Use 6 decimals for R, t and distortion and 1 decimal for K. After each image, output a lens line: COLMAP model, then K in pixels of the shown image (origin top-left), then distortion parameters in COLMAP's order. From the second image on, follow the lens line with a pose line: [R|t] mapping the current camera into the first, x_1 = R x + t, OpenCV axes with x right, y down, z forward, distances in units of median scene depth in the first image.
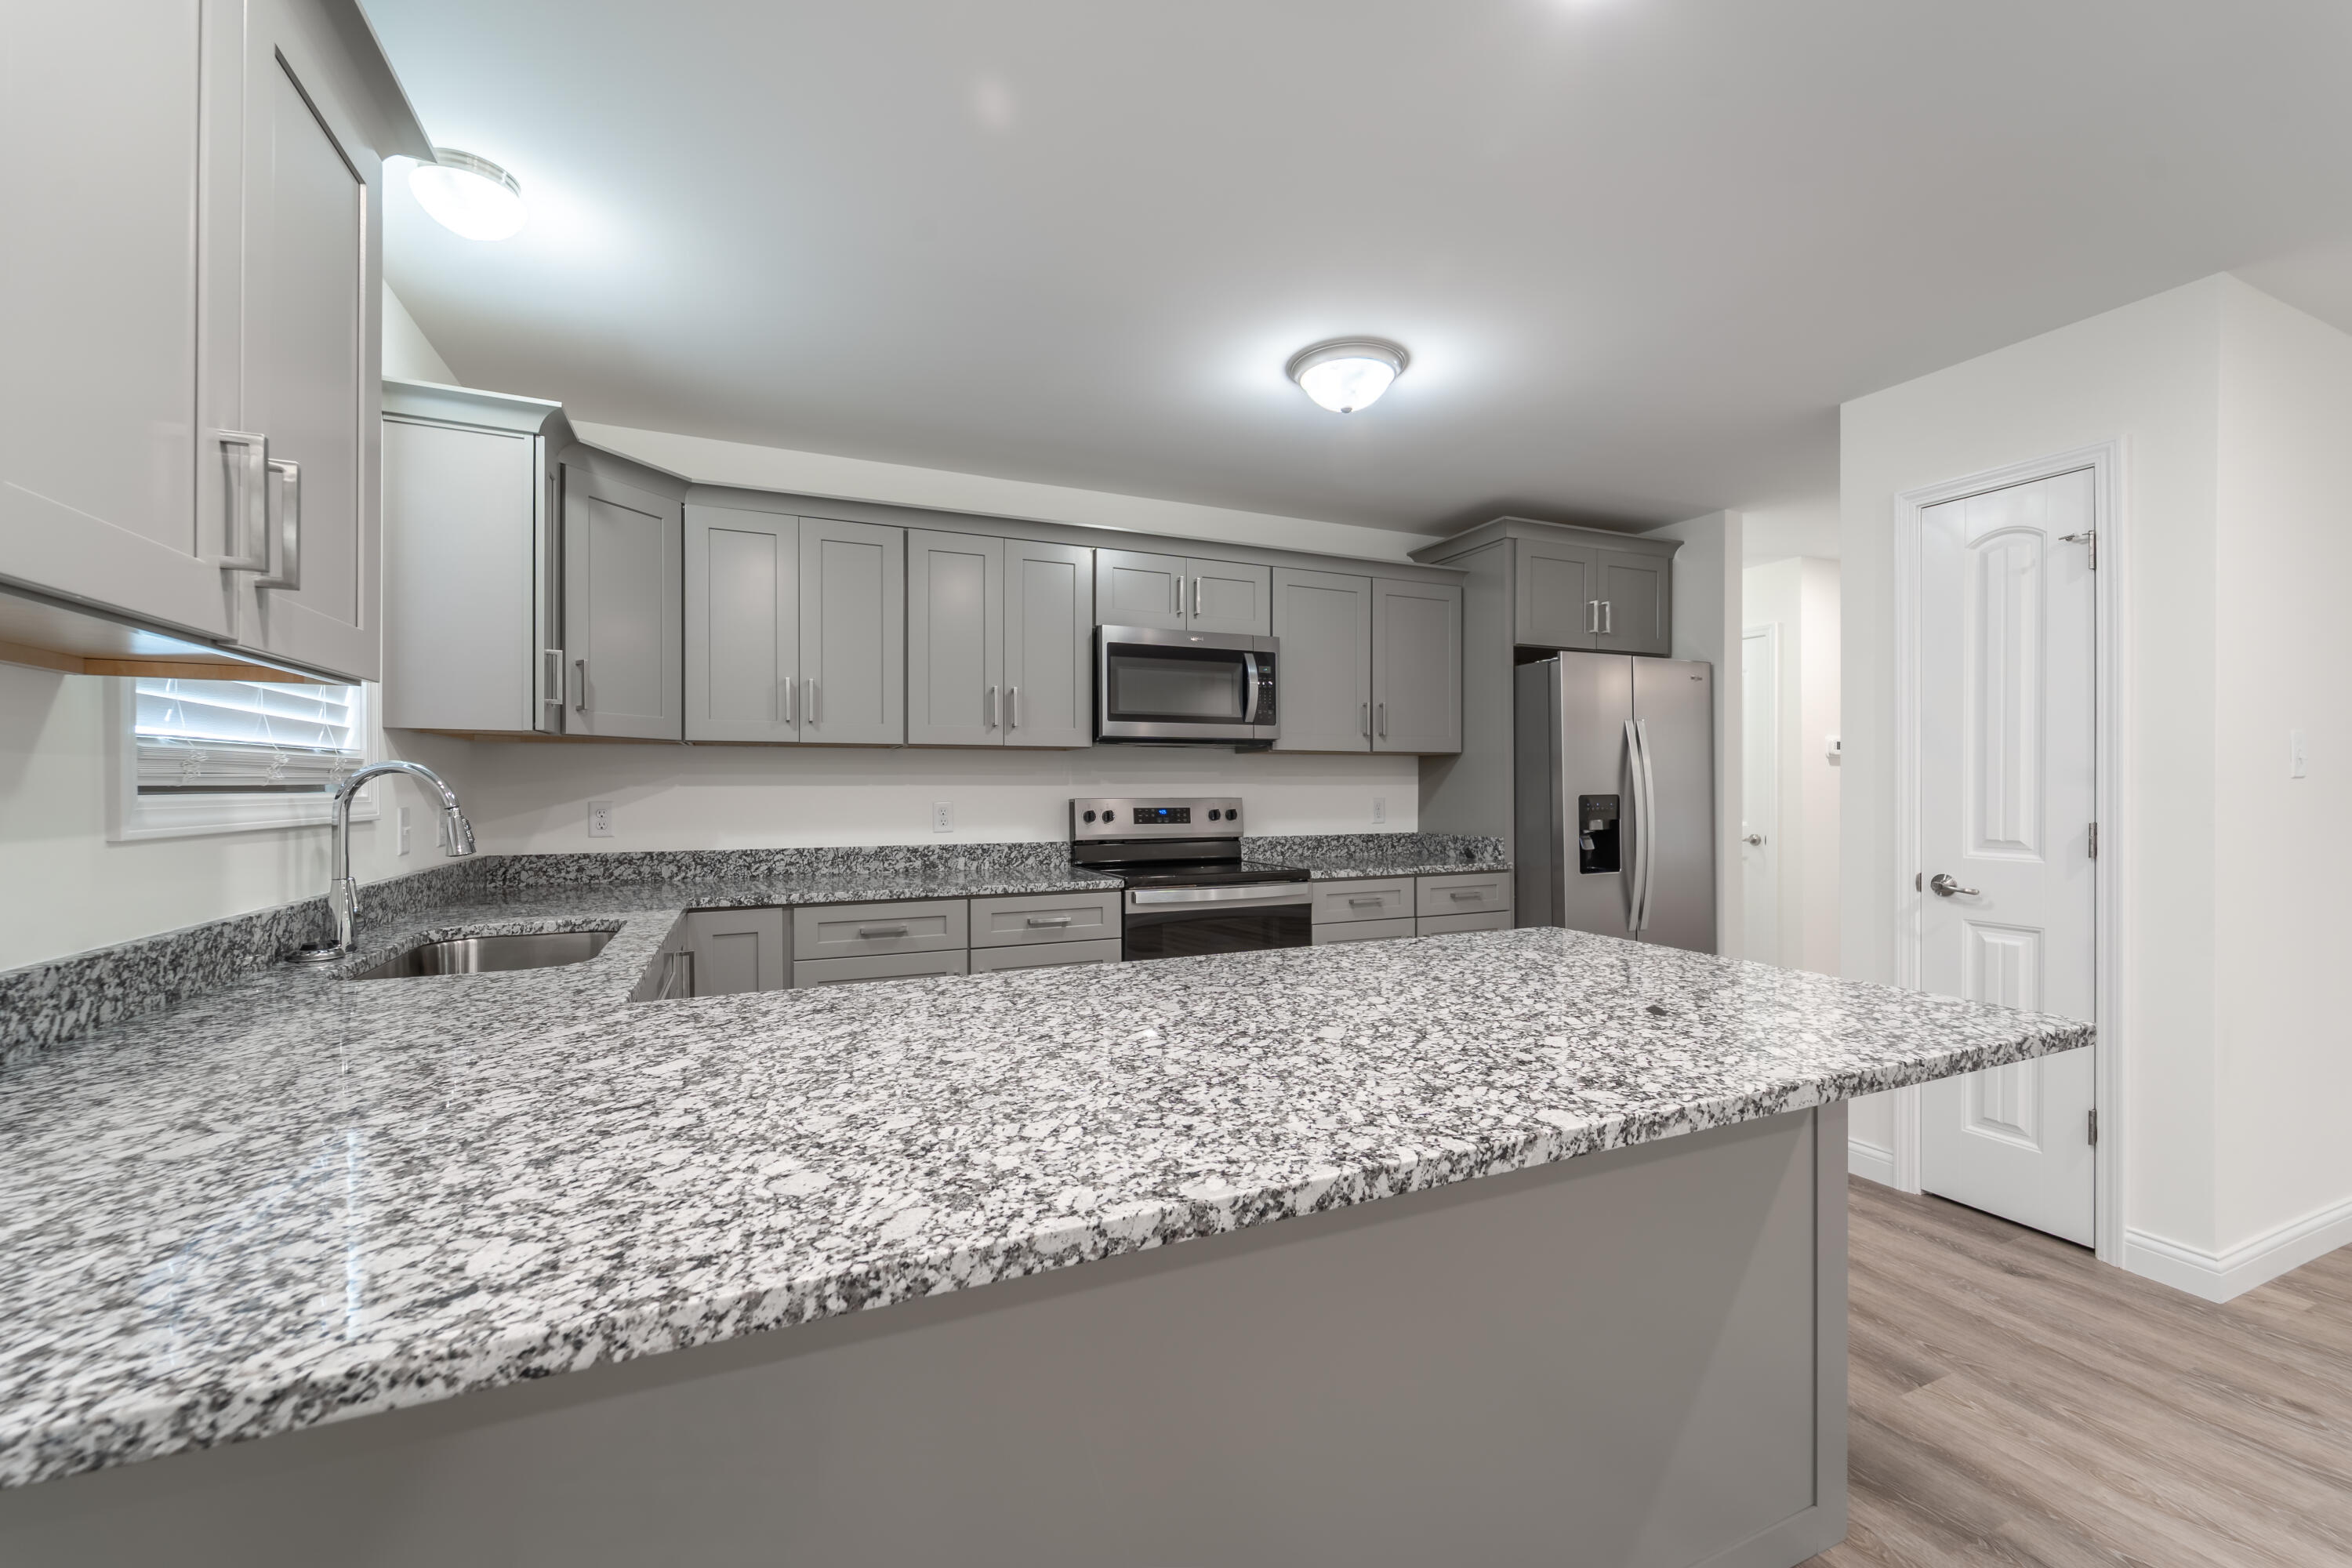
lens RADIAL K [[949.8, 0, 1182.3], [0, 949.8, 788.9], [0, 0, 1]] dist [0.005723, -0.004432]
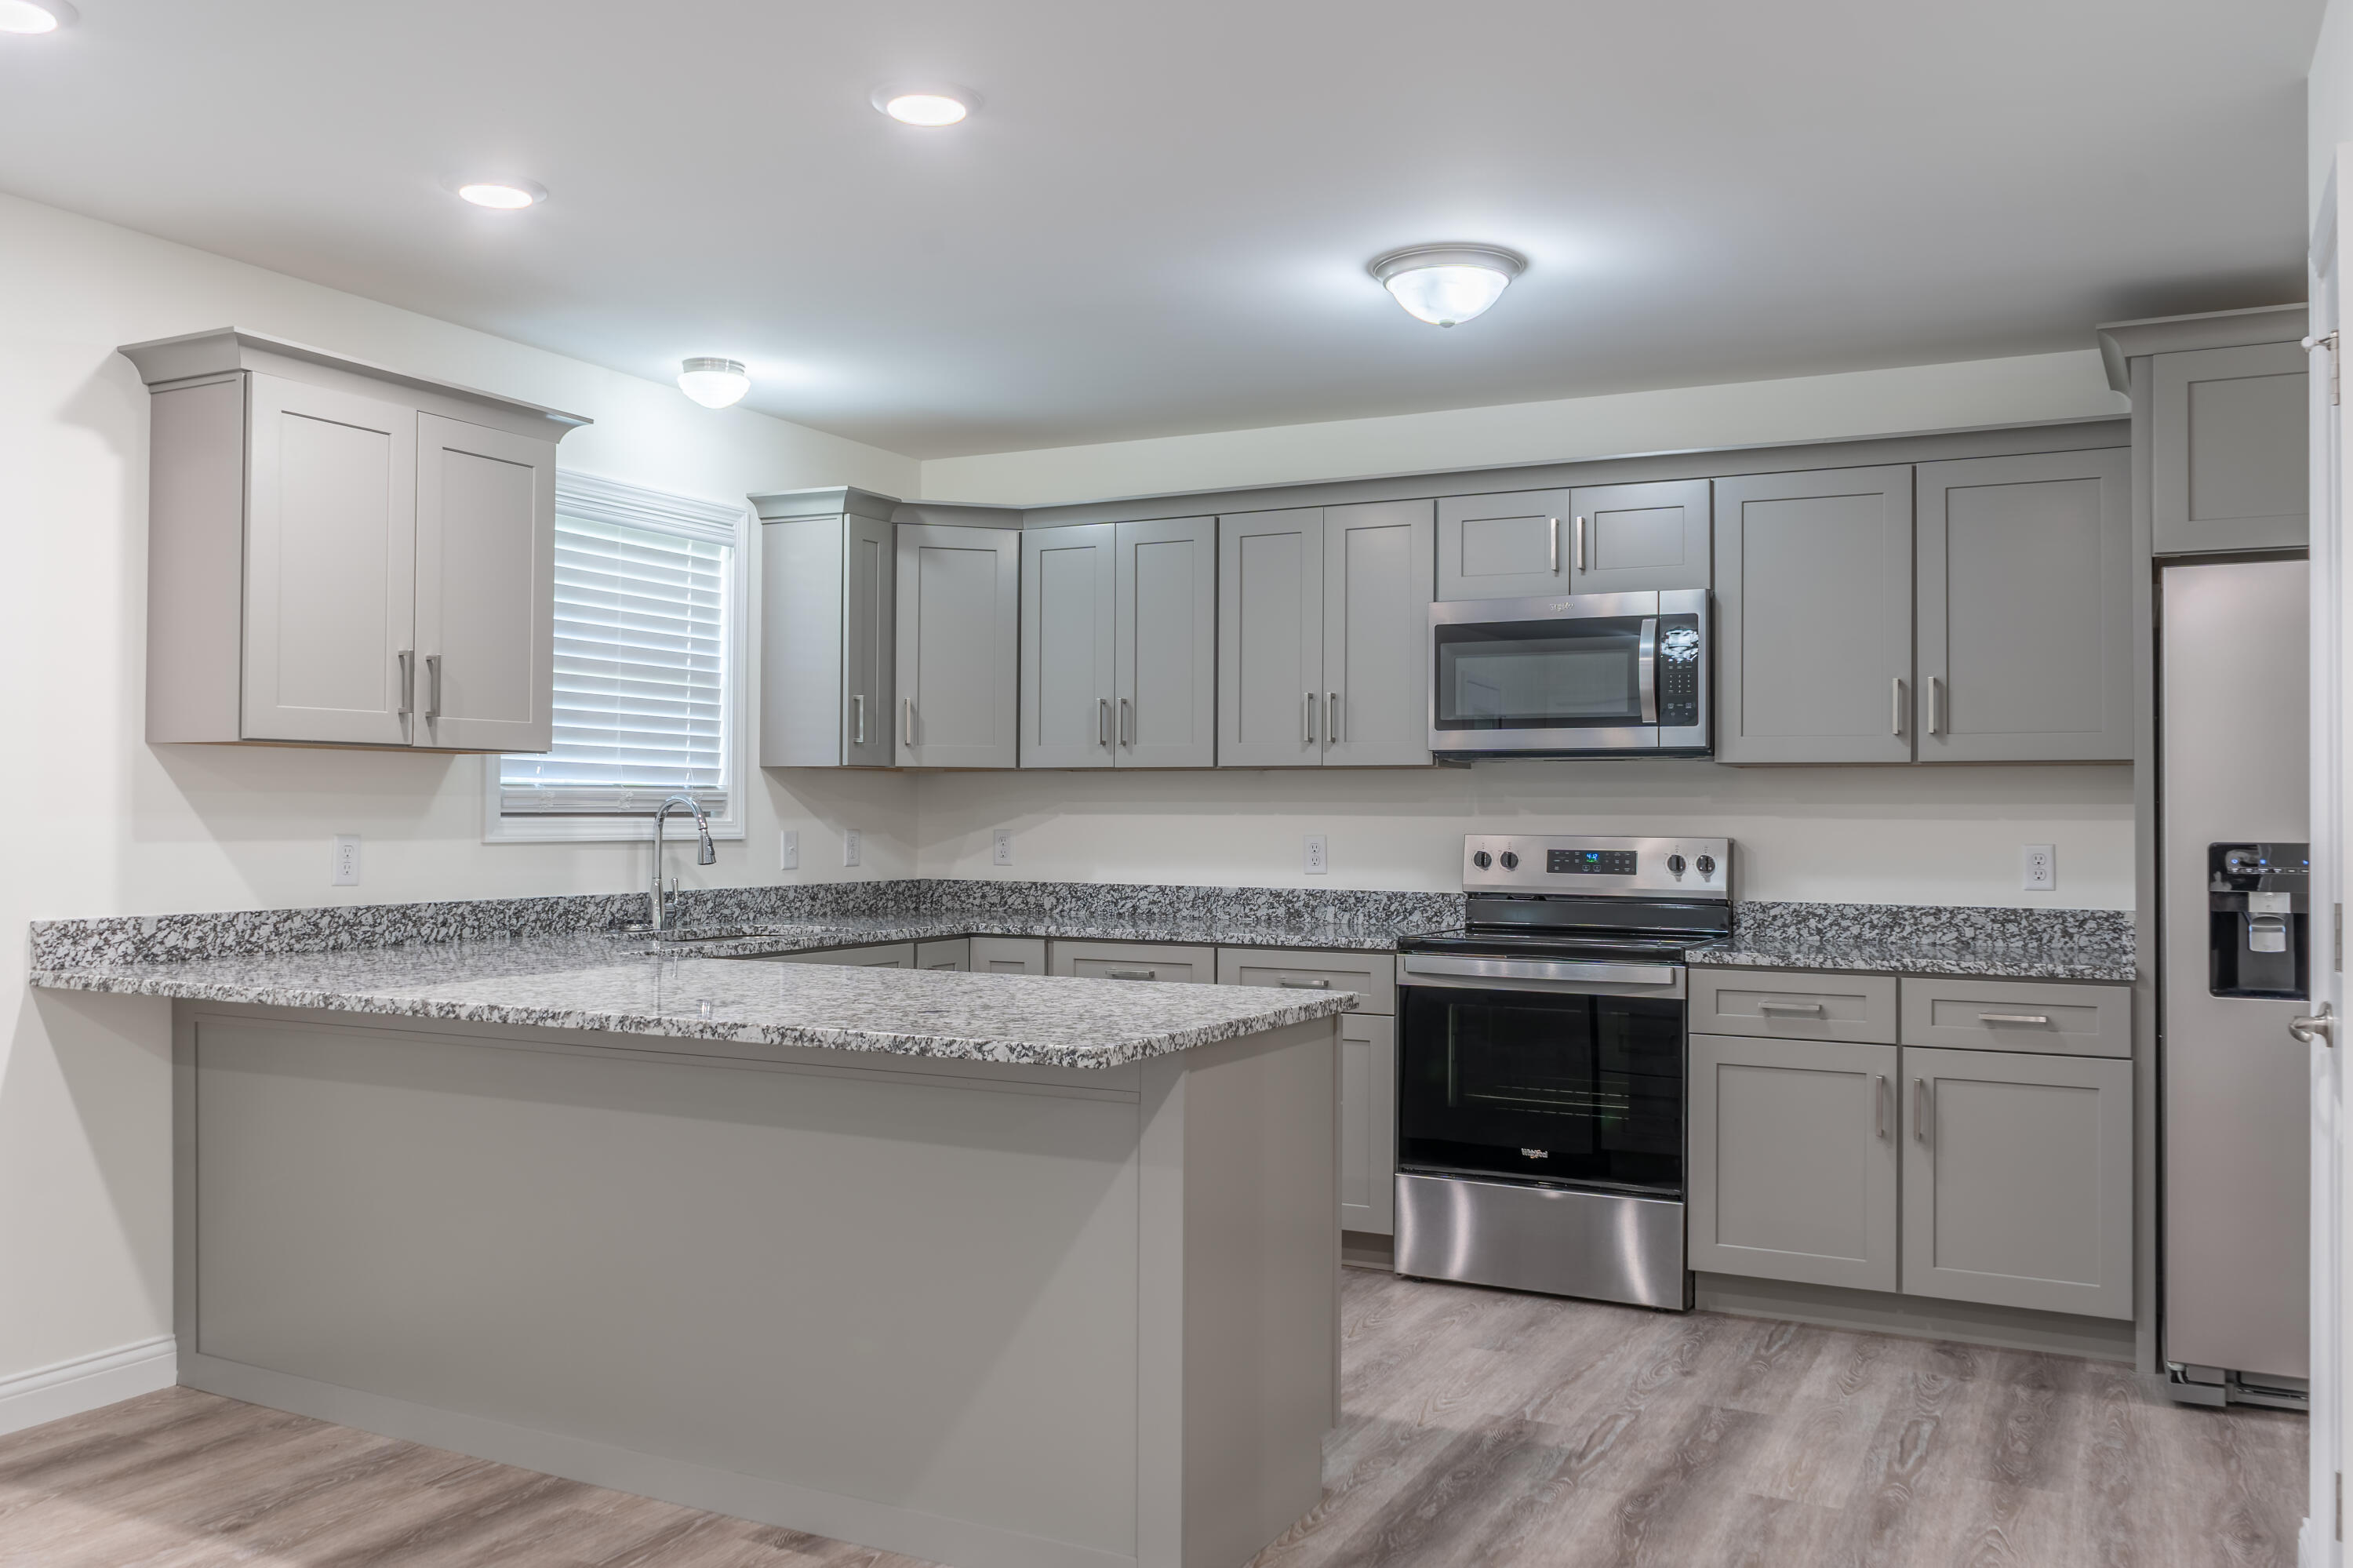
lens RADIAL K [[1878.1, 0, 1167.4], [0, 1878.1, 780.3], [0, 0, 1]] dist [0.000209, -0.012160]
pose [[0.619931, -0.008950, -0.784605, 1.001451], [-0.008216, 0.999806, -0.017897, -0.004182], [0.784613, 0.017541, 0.619737, -0.082562]]
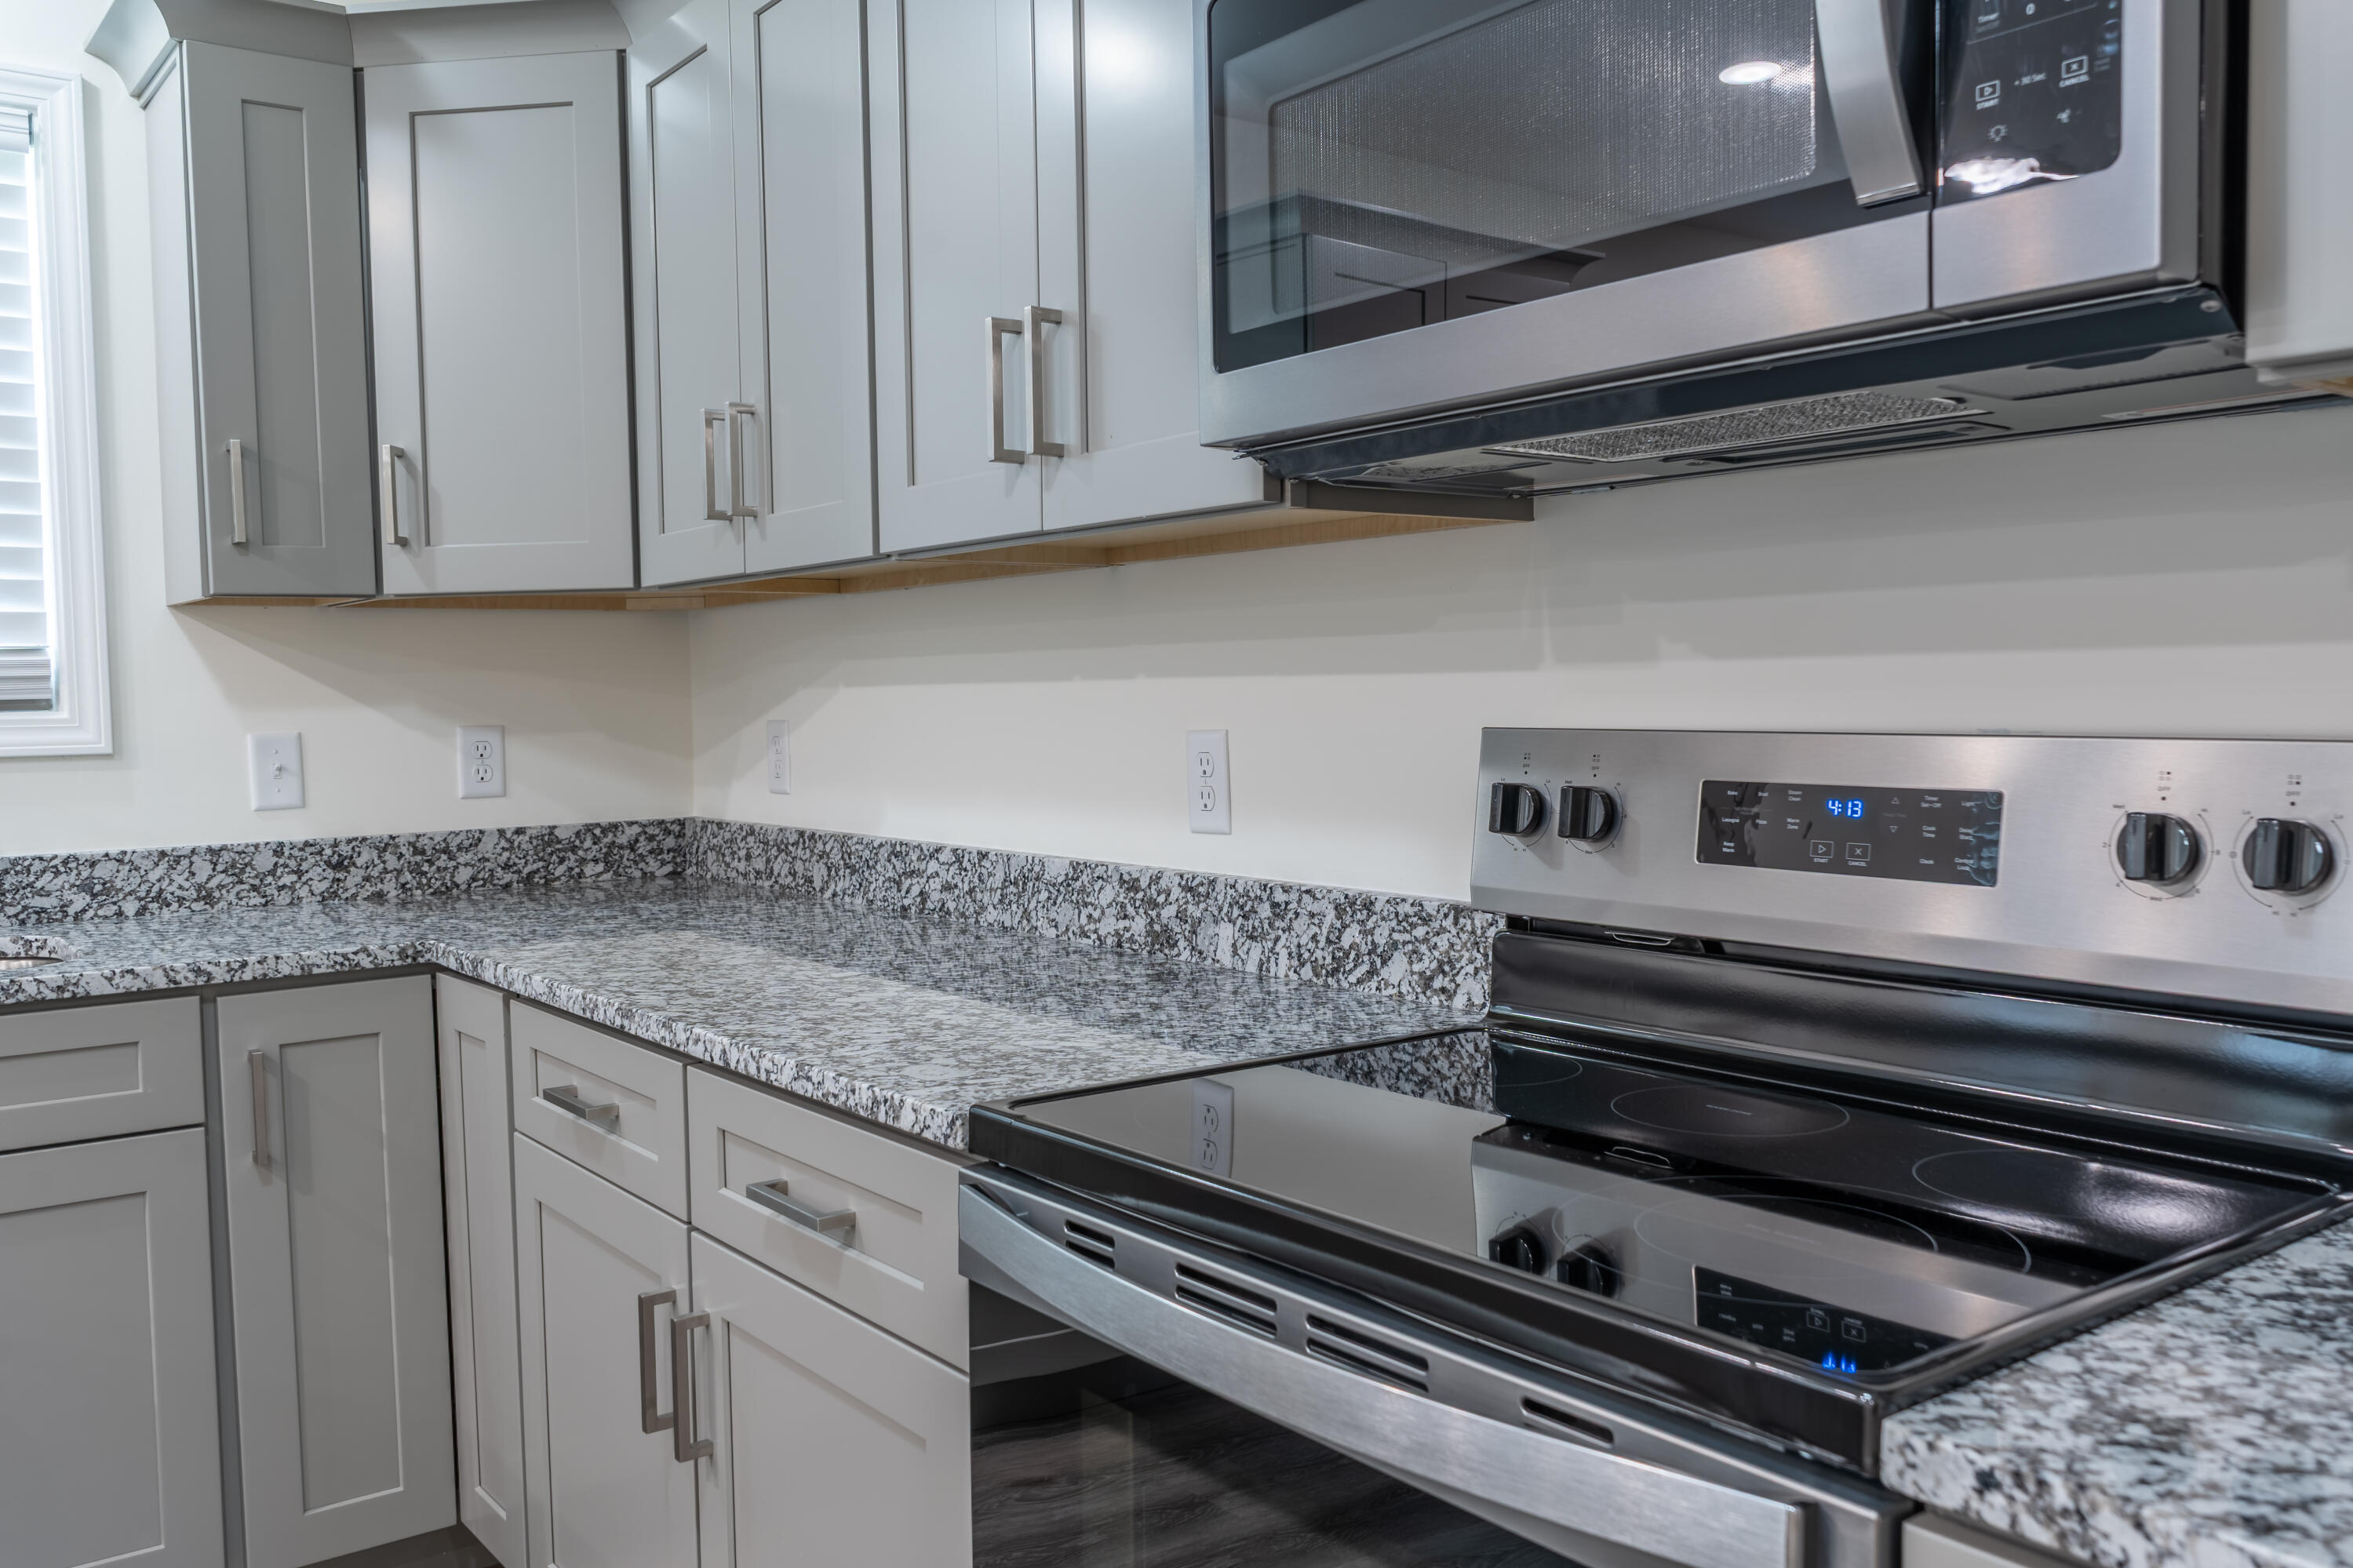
lens RADIAL K [[1877.8, 0, 1167.4], [0, 1877.8, 780.3], [0, 0, 1]] dist [0.000209, -0.012160]
pose [[0.222465, 0.045768, -0.973866, 0.355548], [0.015613, 0.998602, 0.050497, -0.001227], [0.974816, -0.026439, 0.221439, 0.944017]]
